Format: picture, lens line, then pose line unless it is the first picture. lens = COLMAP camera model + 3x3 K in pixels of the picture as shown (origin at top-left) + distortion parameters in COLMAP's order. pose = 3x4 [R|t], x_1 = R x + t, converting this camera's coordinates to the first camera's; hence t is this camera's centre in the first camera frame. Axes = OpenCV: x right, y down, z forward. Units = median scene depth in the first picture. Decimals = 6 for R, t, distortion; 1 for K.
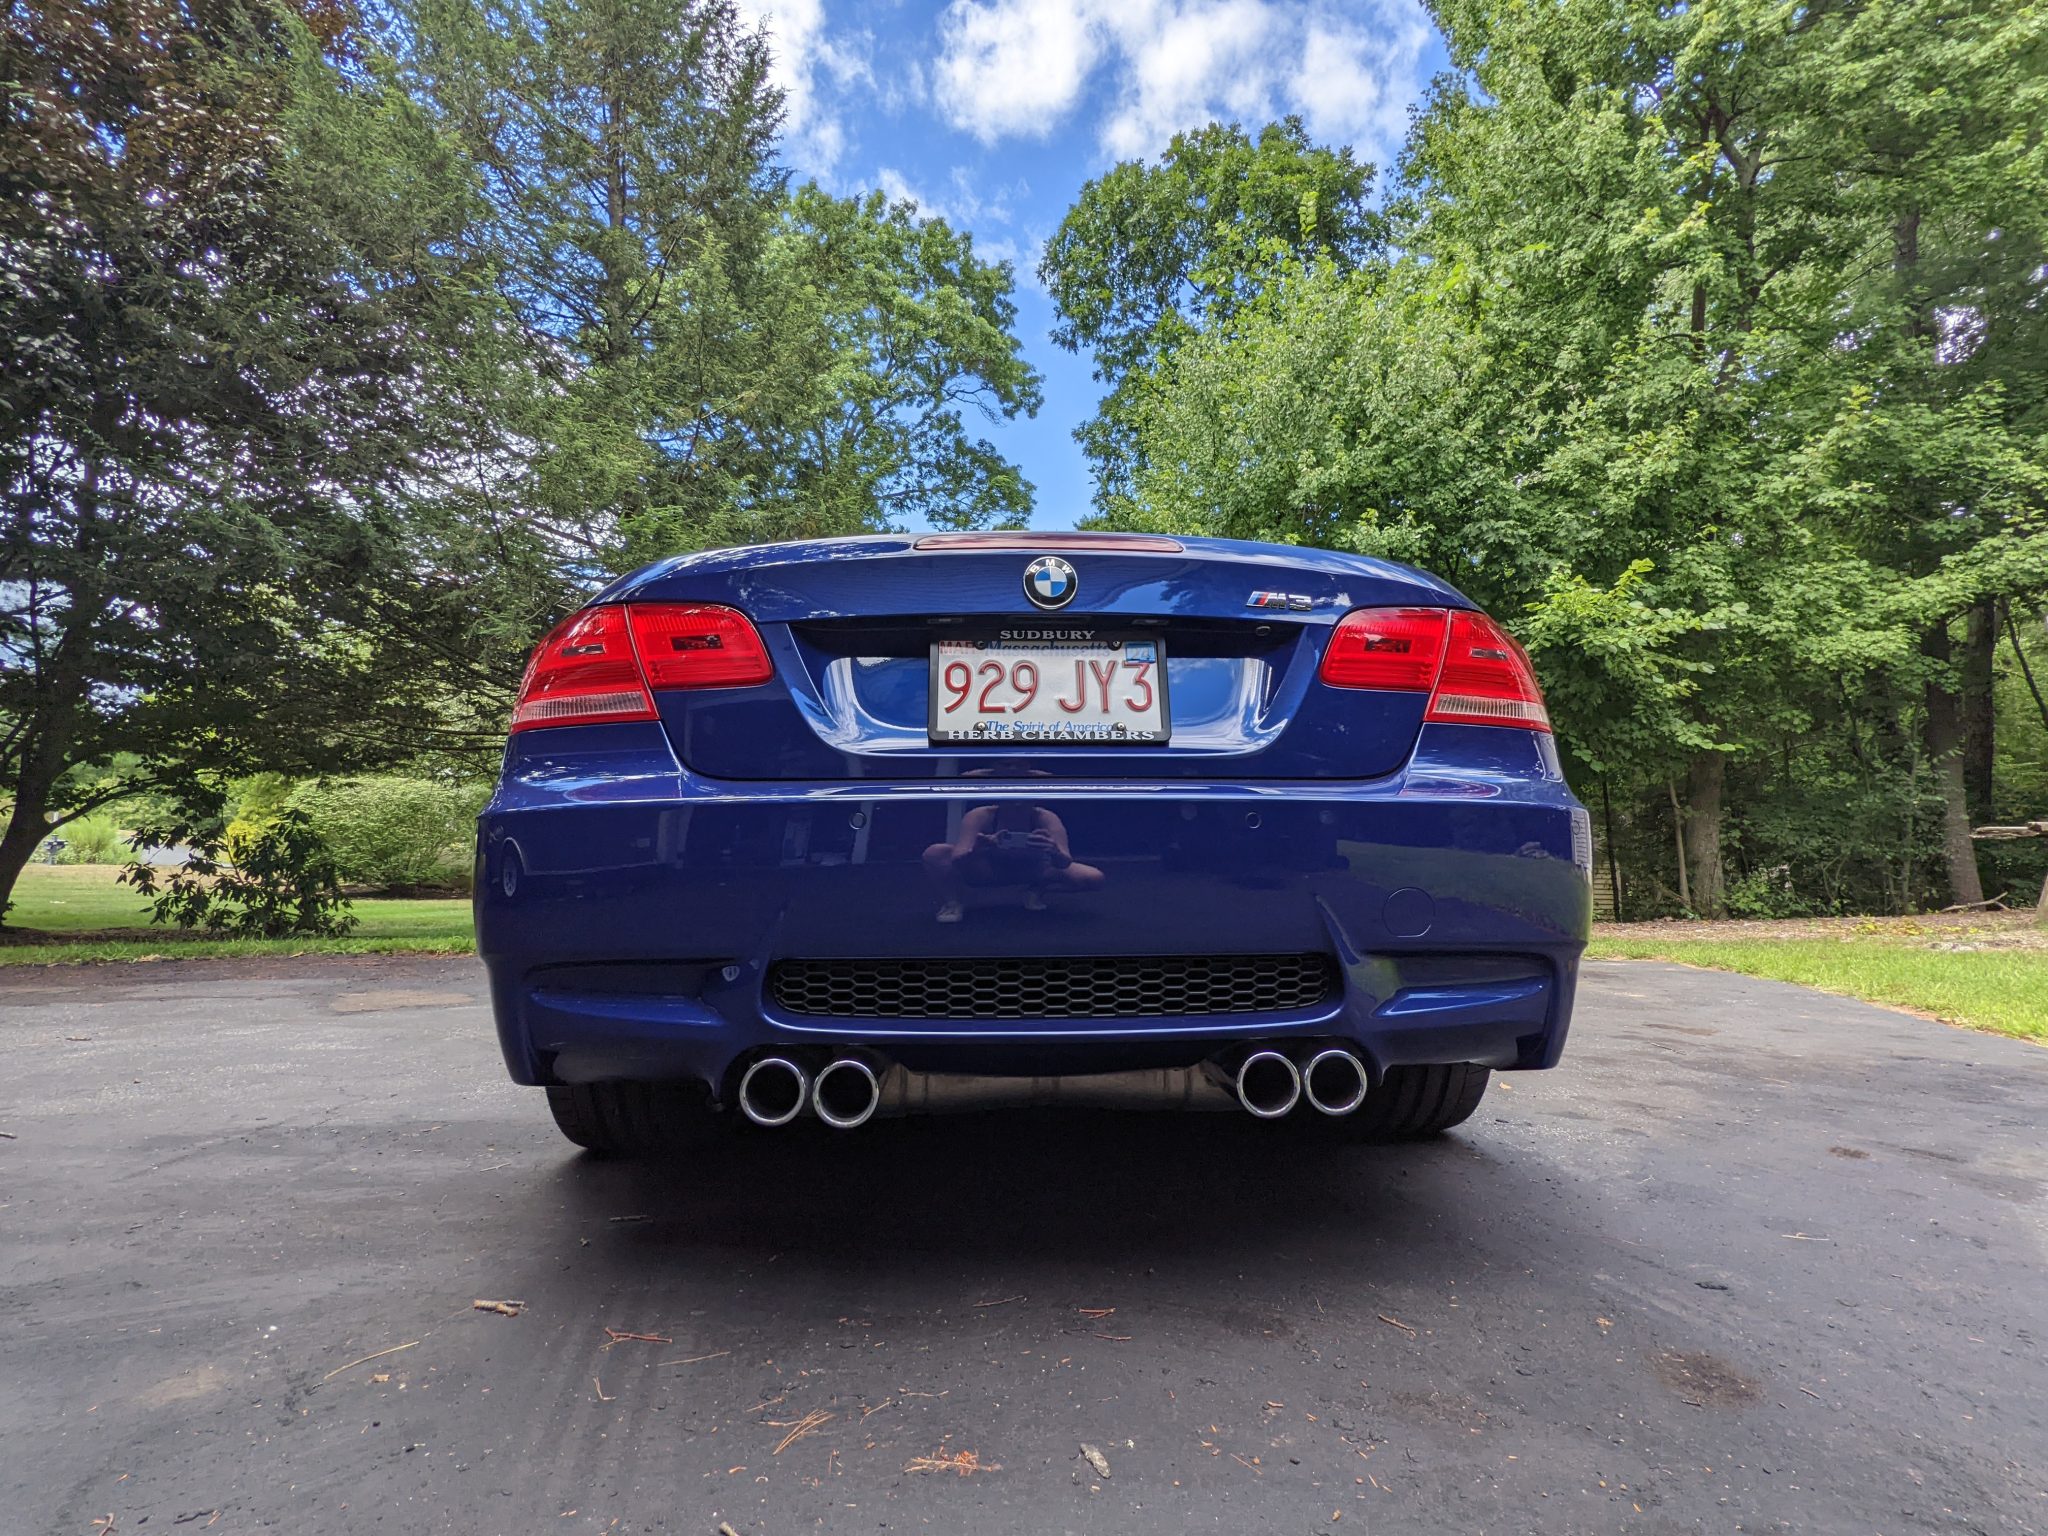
lens RADIAL K [[964.9, 0, 1030.8], [0, 964.9, 766.8], [0, 0, 1]] dist [-0.001351, 0.002385]
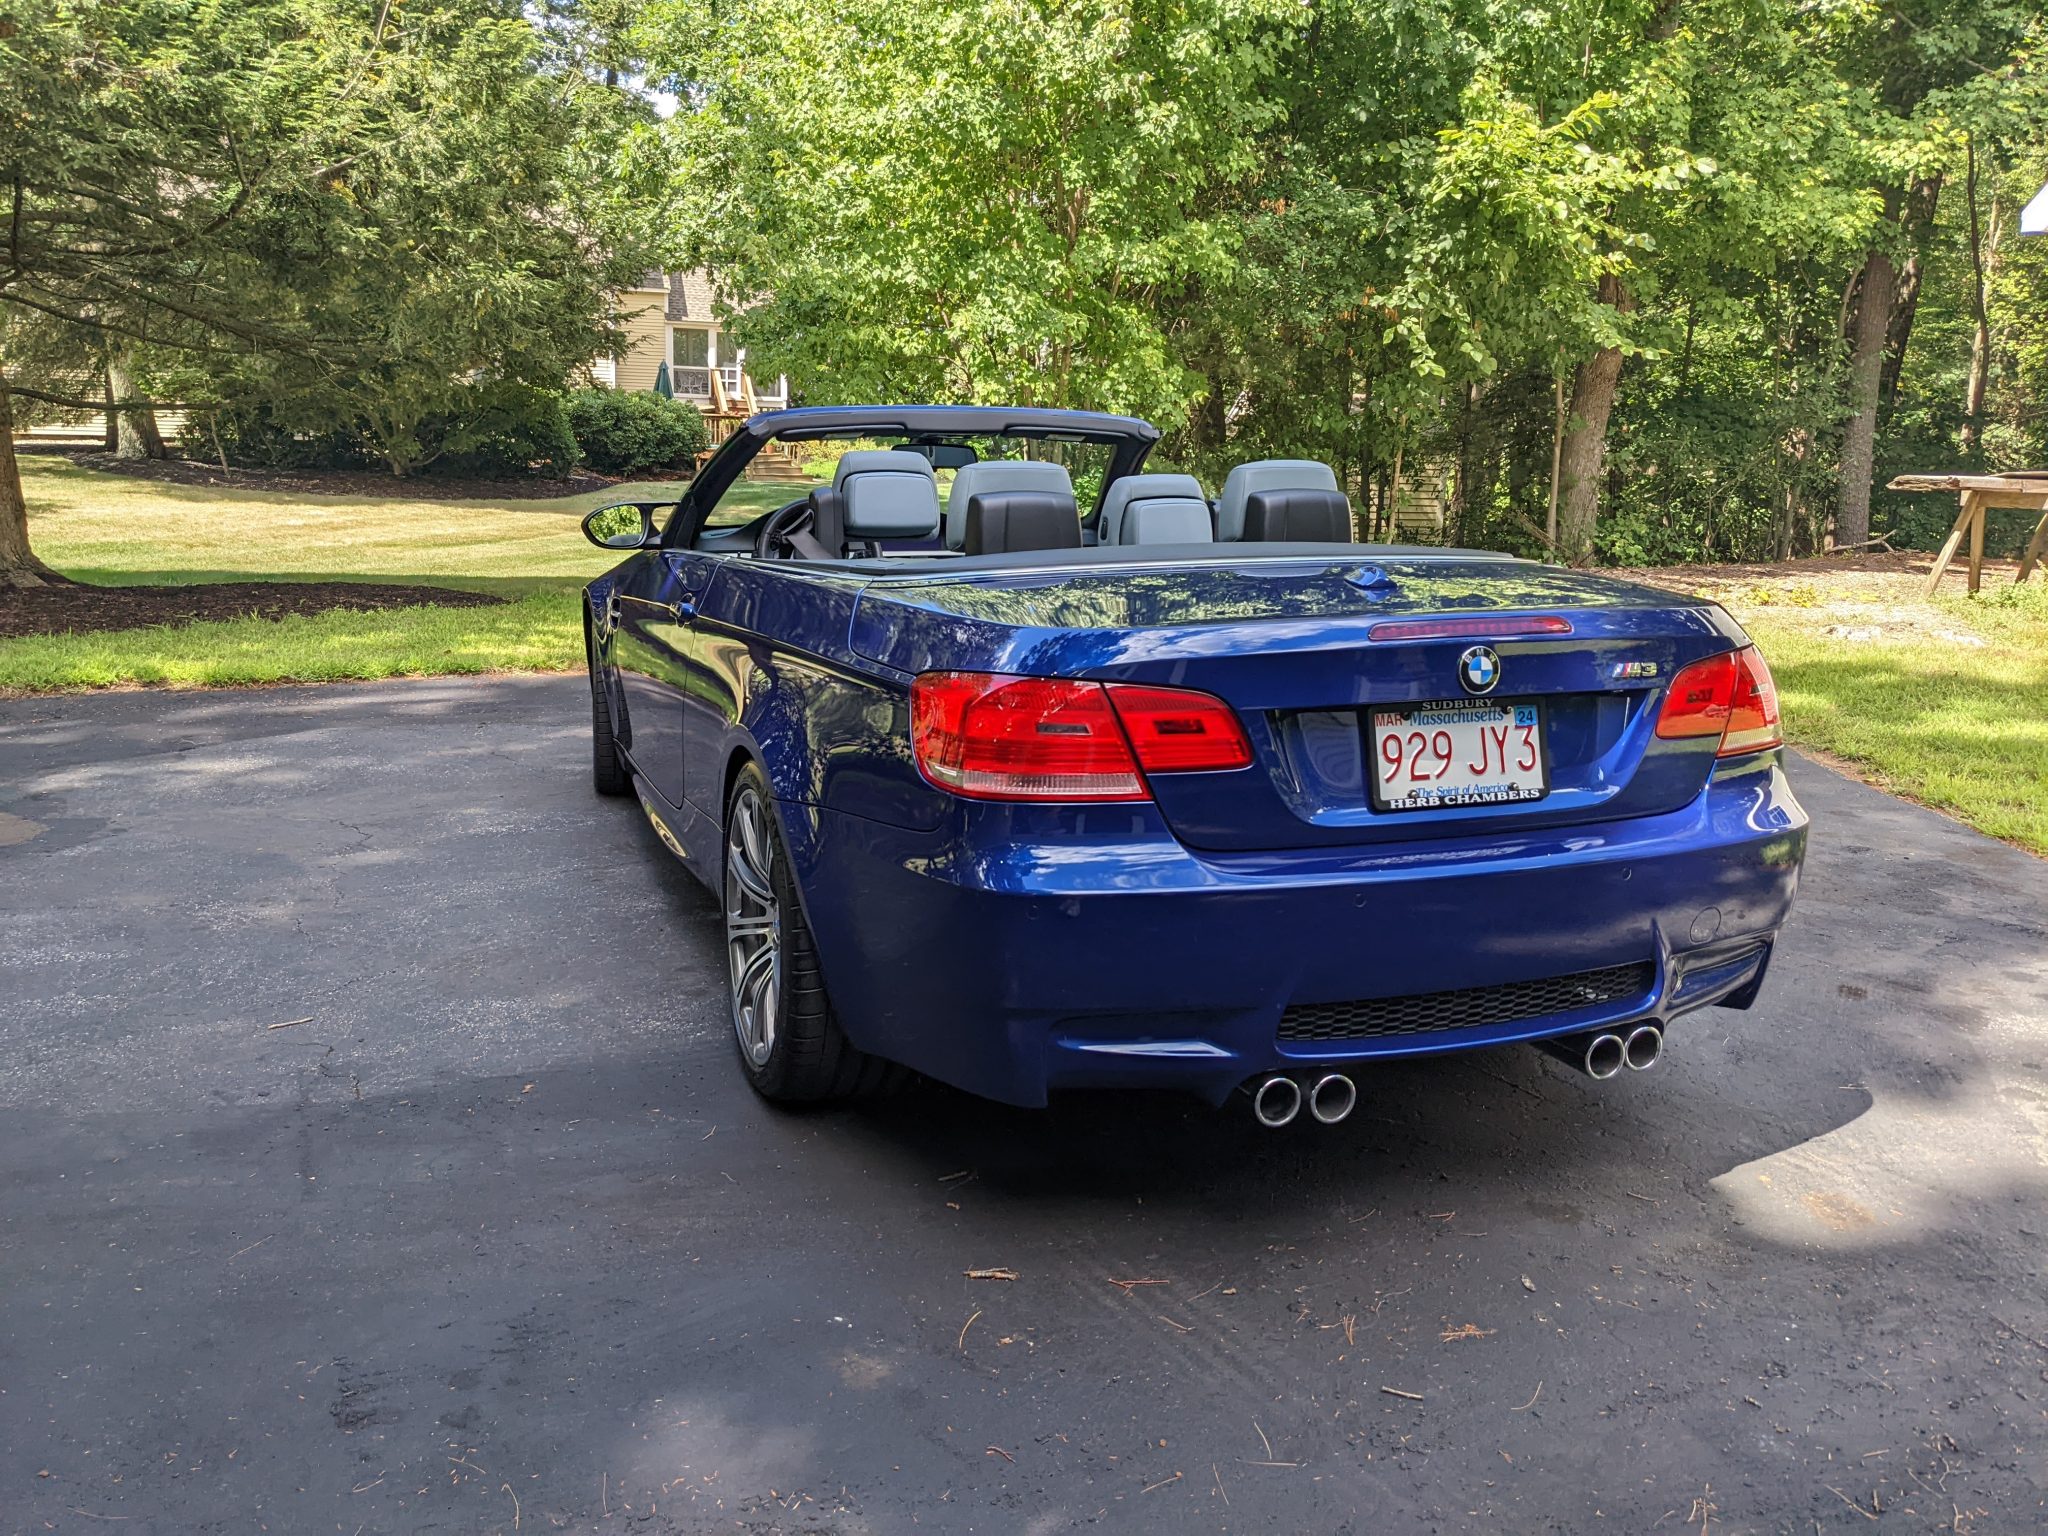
lens RADIAL K [[1603.6, 0, 1000.1], [0, 1603.6, 752.6], [0, 0, 1]] dist [0.051802, -0.072428]
pose [[0.954192, -0.043442, 0.296025, -1.079694], [-0.051353, 0.950942, 0.305078, -0.642735], [-0.294756, -0.306304, 0.905150, -0.587541]]
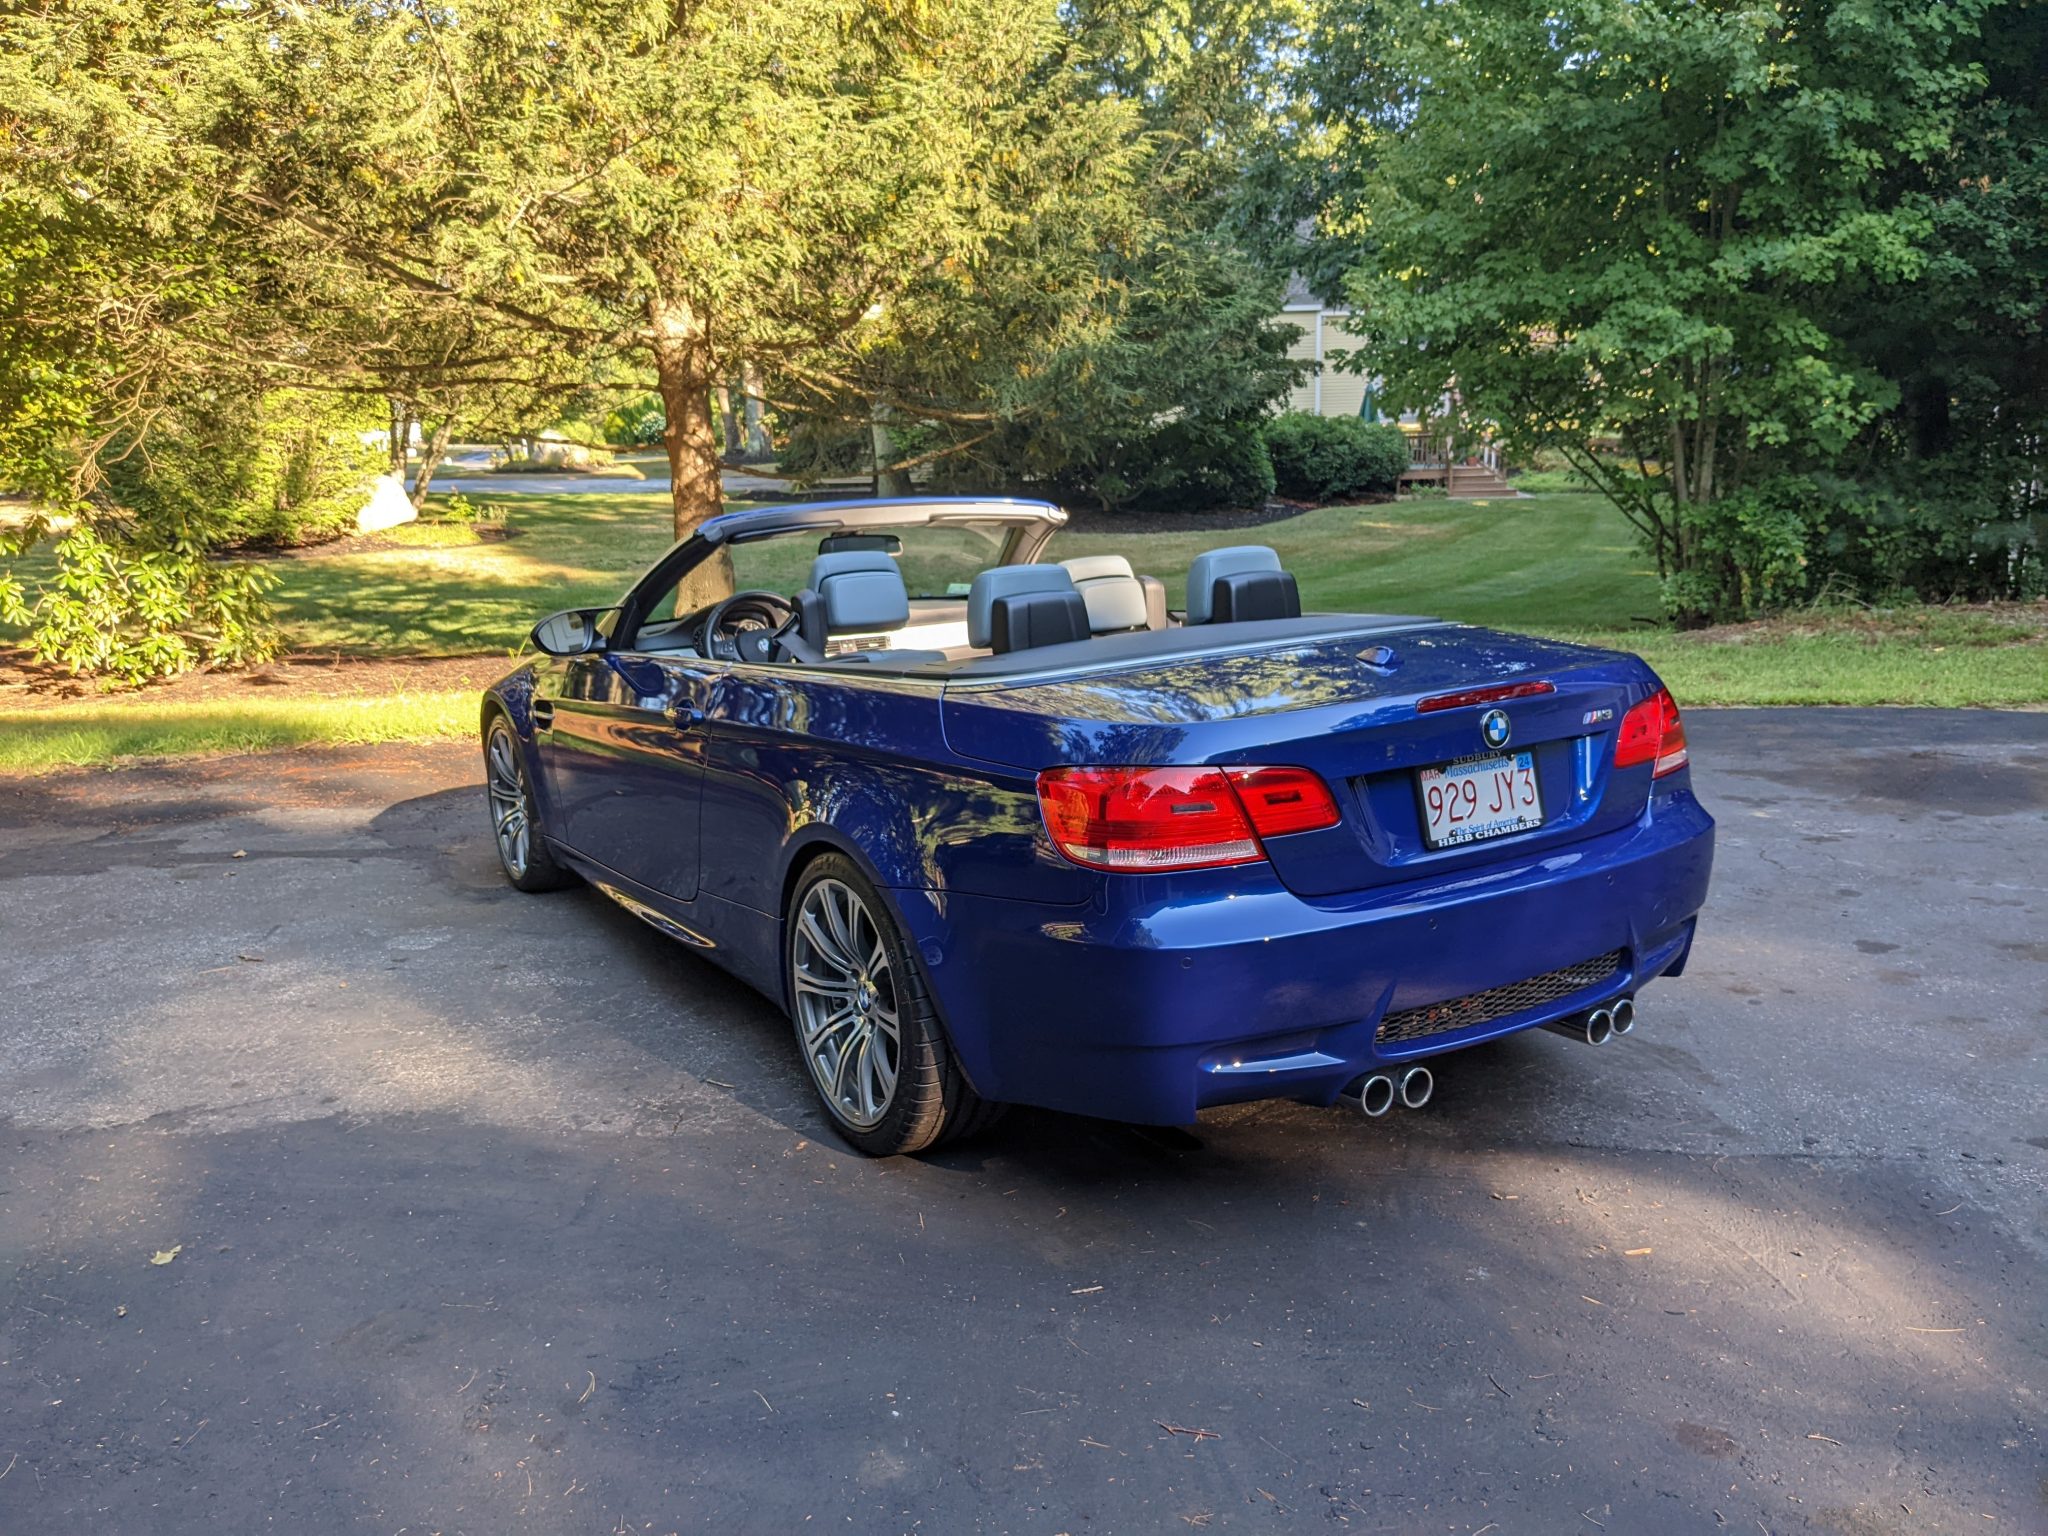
lens RADIAL K [[1603.6, 0, 1063.4], [0, 1603.6, 790.9], [0, 0, 1]] dist [0.051802, -0.072428]
pose [[0.994469, -0.008037, -0.104720, -0.310491], [0.041313, 0.946626, 0.319675, -0.785734], [0.096561, -0.322234, 0.941723, -0.648924]]
